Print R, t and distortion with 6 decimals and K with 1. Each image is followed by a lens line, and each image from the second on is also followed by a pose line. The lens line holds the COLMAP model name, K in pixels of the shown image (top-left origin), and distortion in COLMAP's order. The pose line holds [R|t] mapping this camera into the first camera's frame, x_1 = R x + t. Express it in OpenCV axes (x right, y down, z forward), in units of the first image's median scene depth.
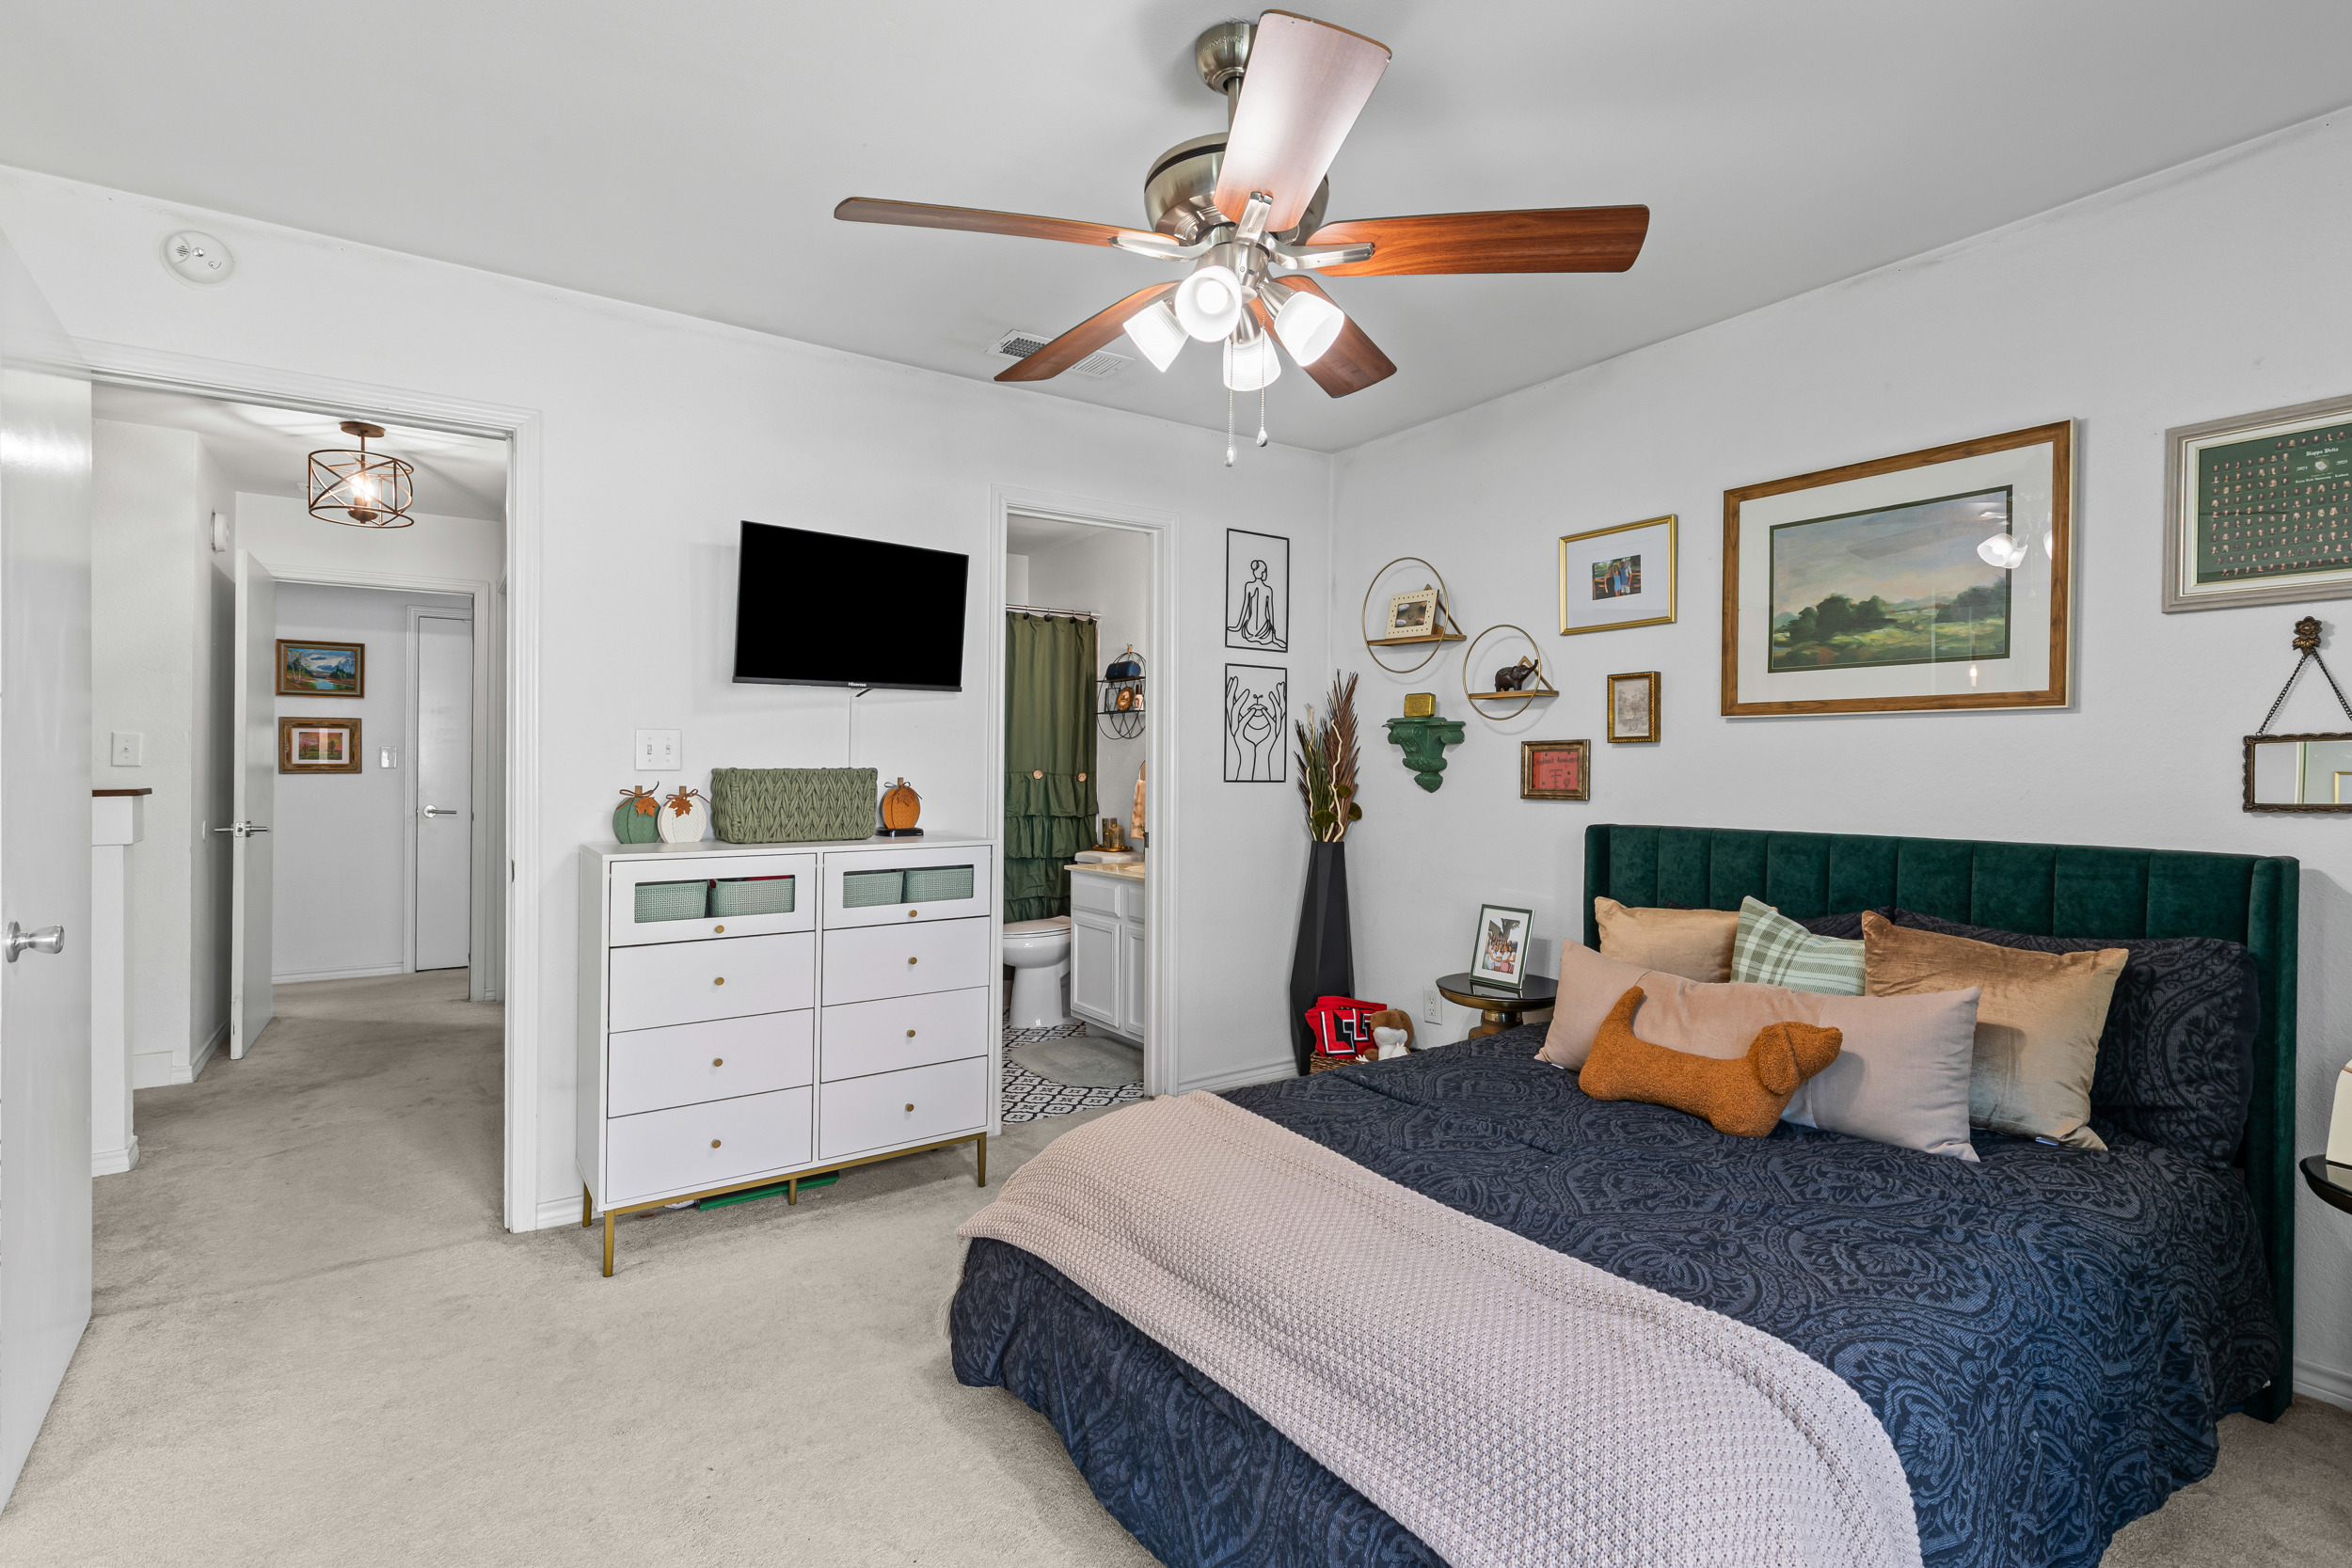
lens RADIAL K [[1067.6, 0, 1176.0], [0, 1067.6, 784.0], [0, 0, 1]] dist [-0.000959, -0.000123]
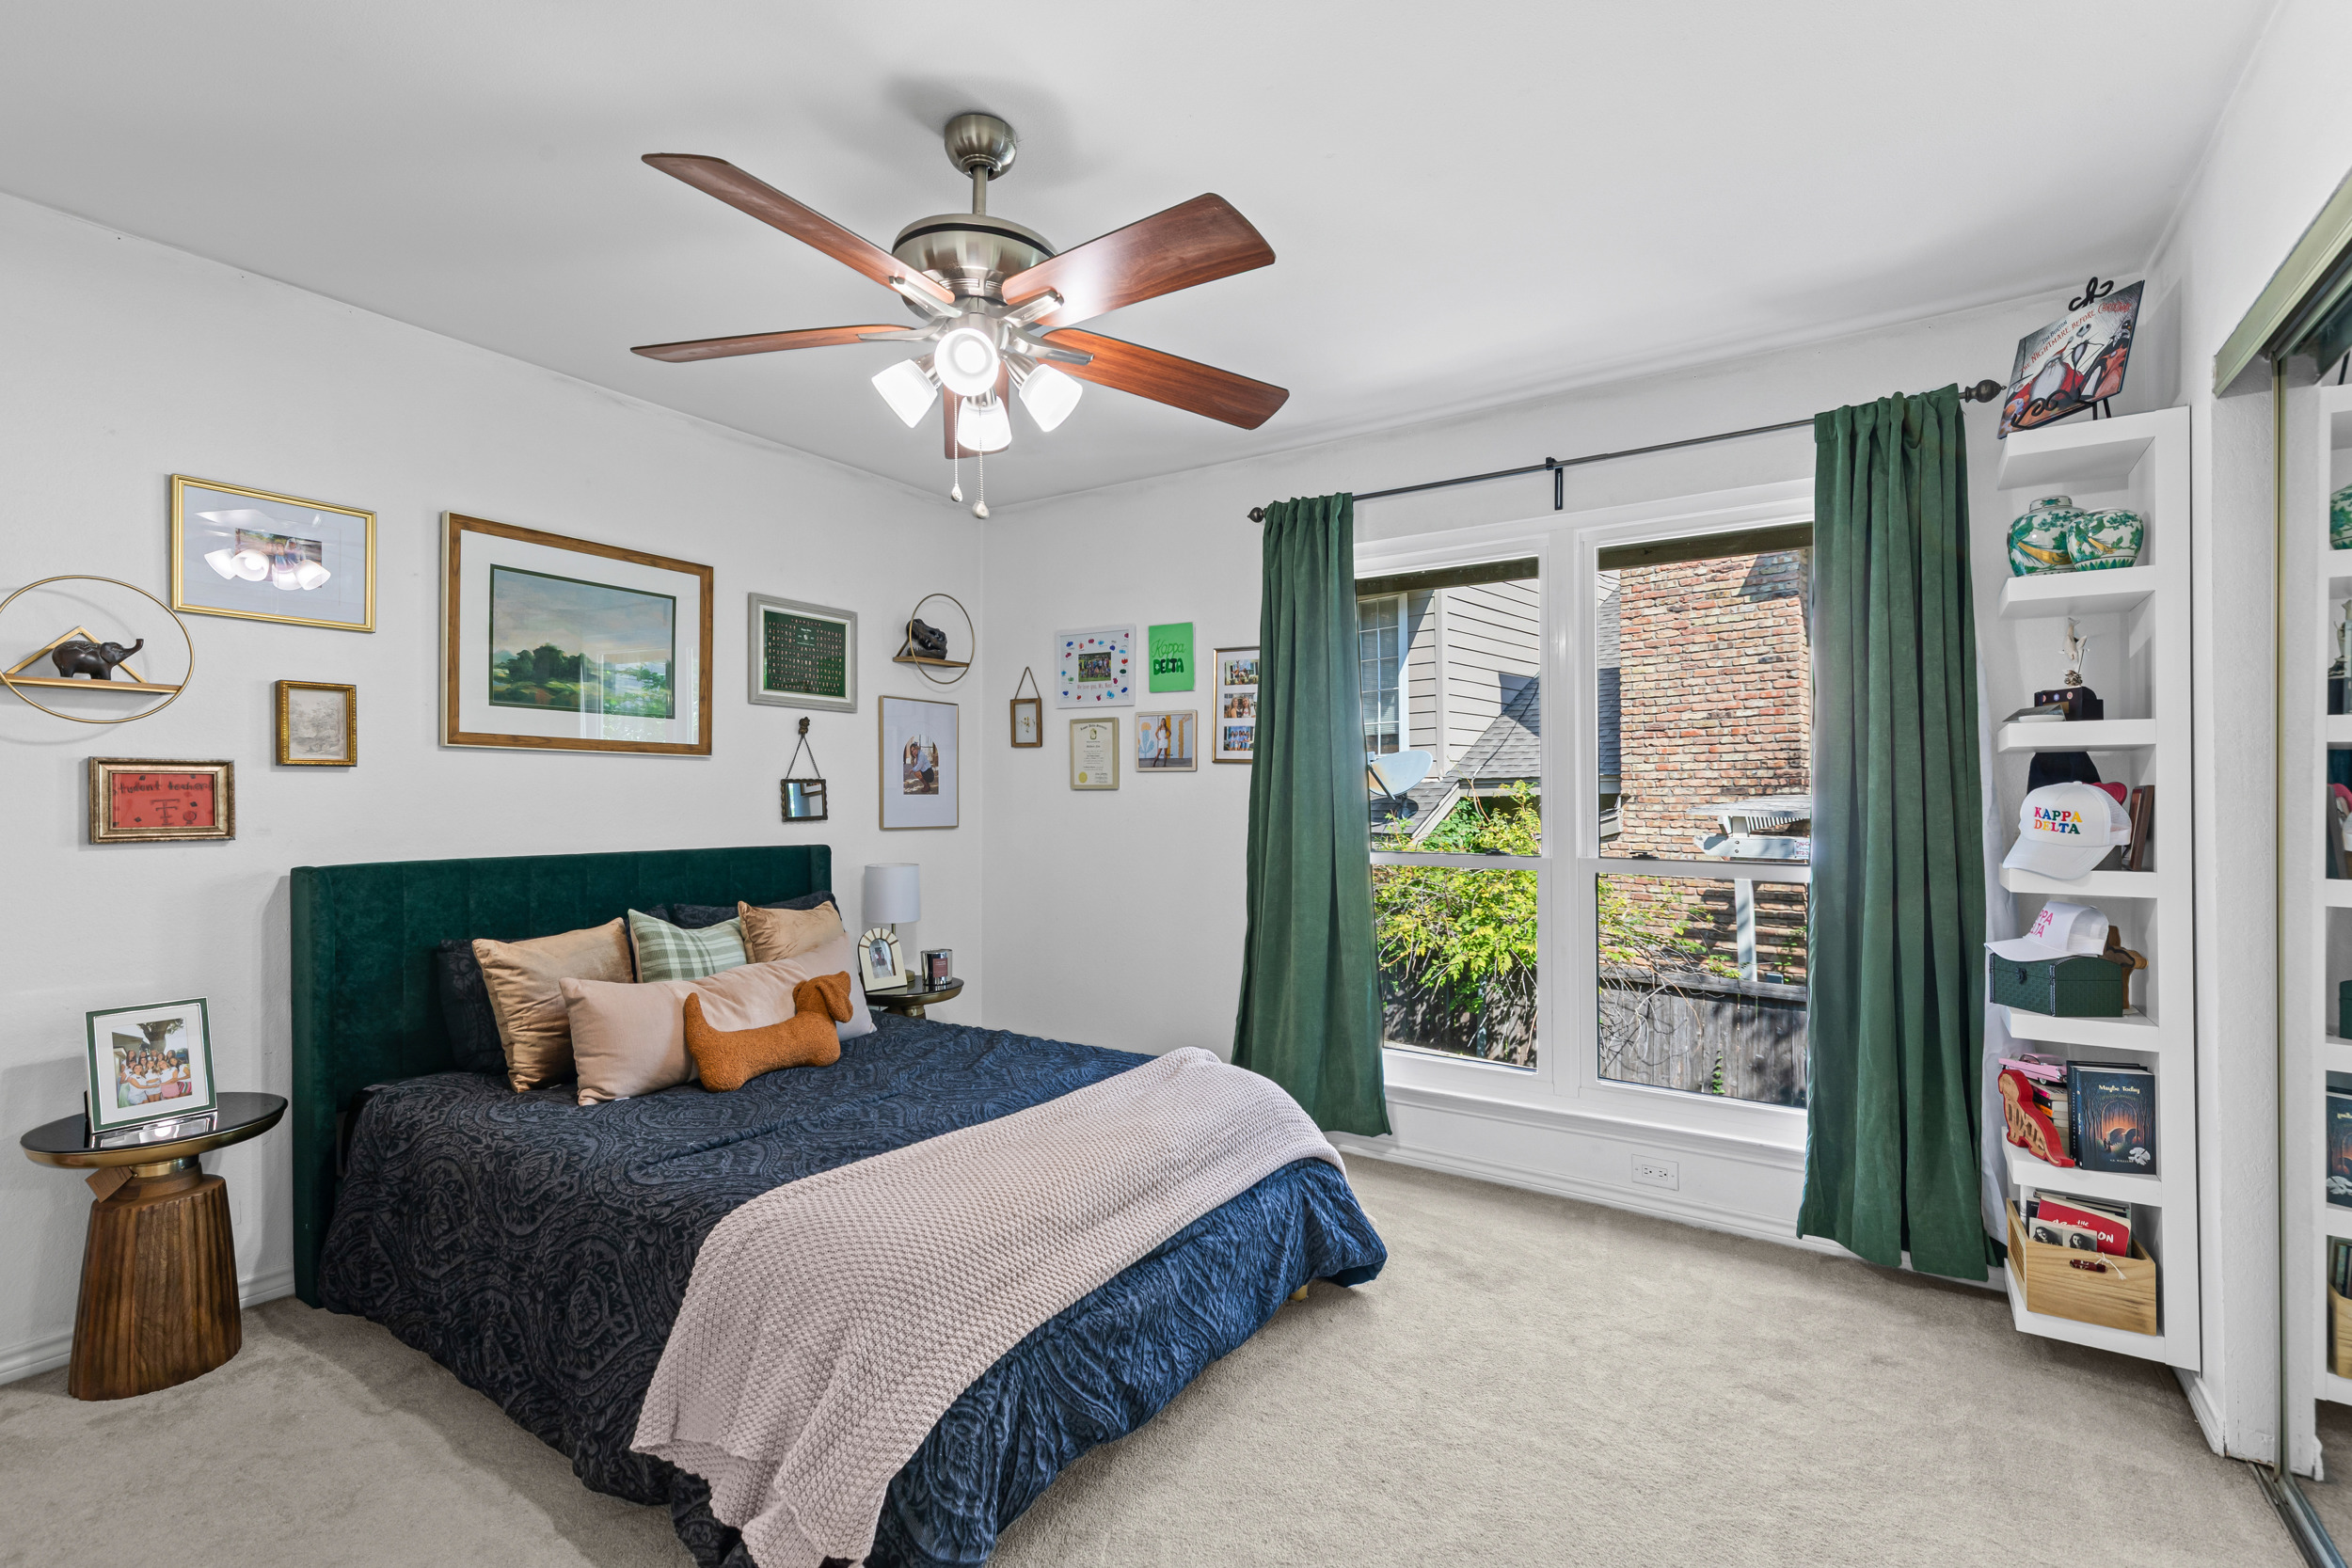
lens RADIAL K [[1061.9, 0, 1168.0], [0, 1061.9, 798.6], [0, 0, 1]] dist [0.006381, -0.000165]
pose [[-0.361132, -0.006882, 0.932489, -0.651828], [0.009837, 0.999889, 0.011189, -0.018756], [-0.932463, 0.013214, -0.361024, 0.765976]]
